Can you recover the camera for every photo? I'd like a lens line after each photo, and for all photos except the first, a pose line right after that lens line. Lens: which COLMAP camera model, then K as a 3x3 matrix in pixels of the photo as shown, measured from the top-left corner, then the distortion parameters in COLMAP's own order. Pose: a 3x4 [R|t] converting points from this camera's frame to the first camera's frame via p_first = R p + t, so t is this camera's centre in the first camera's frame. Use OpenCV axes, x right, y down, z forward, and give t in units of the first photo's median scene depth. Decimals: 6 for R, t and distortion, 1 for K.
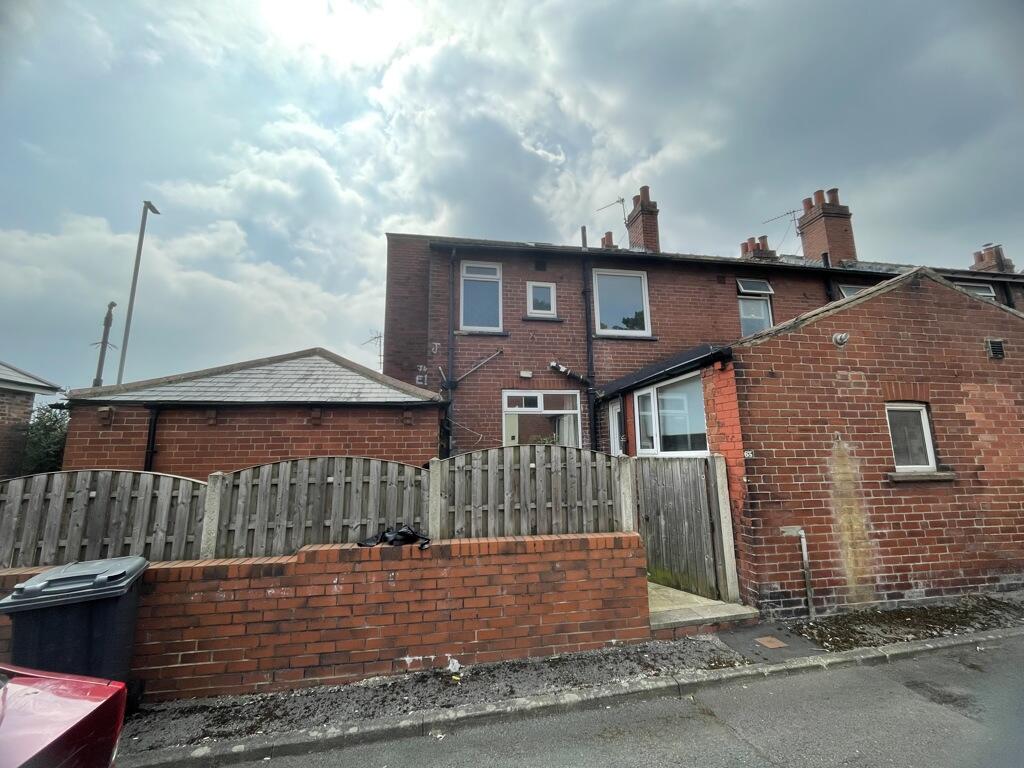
lens RADIAL K [[420.7, 0, 511.4], [0, 420.7, 380.8], [0, 0, 1]] dist [-0.000676, -0.000374]
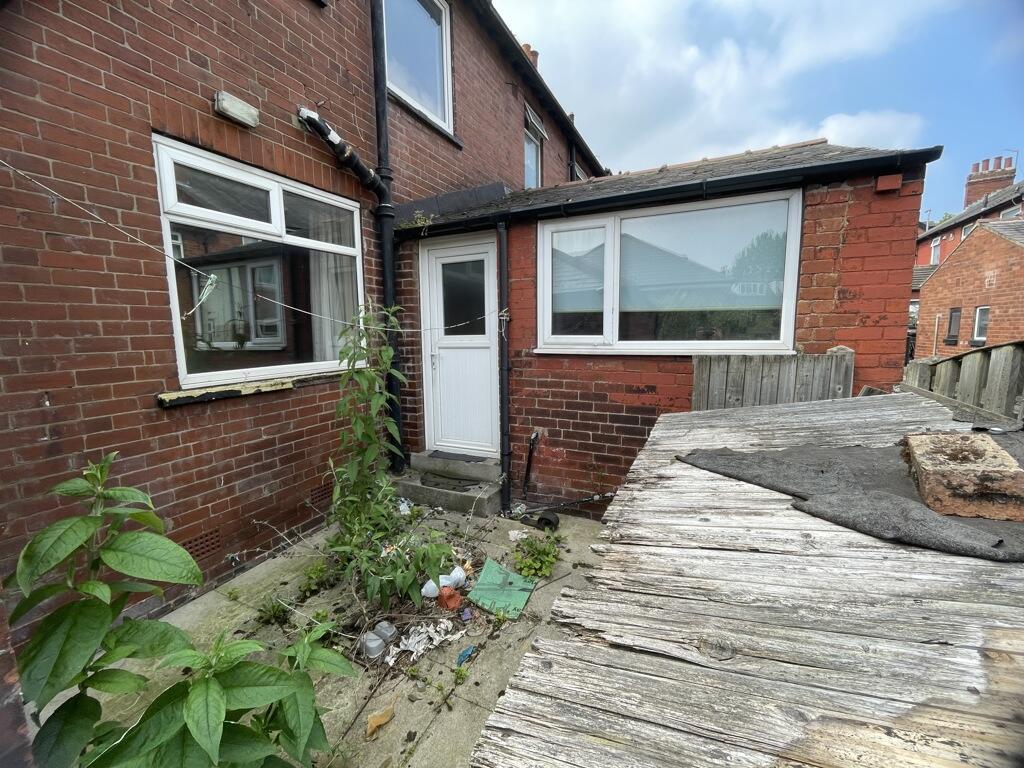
lens RADIAL K [[420.7, 0, 515.8], [0, 420.7, 381.1], [0, 0, 1]] dist [-0.000676, -0.000374]
pose [[0.556597, -0.096440, 0.825166, -0.136539], [-0.139139, 0.968389, 0.207032, 0.091209], [-0.819048, -0.230046, 0.525584, 0.591815]]
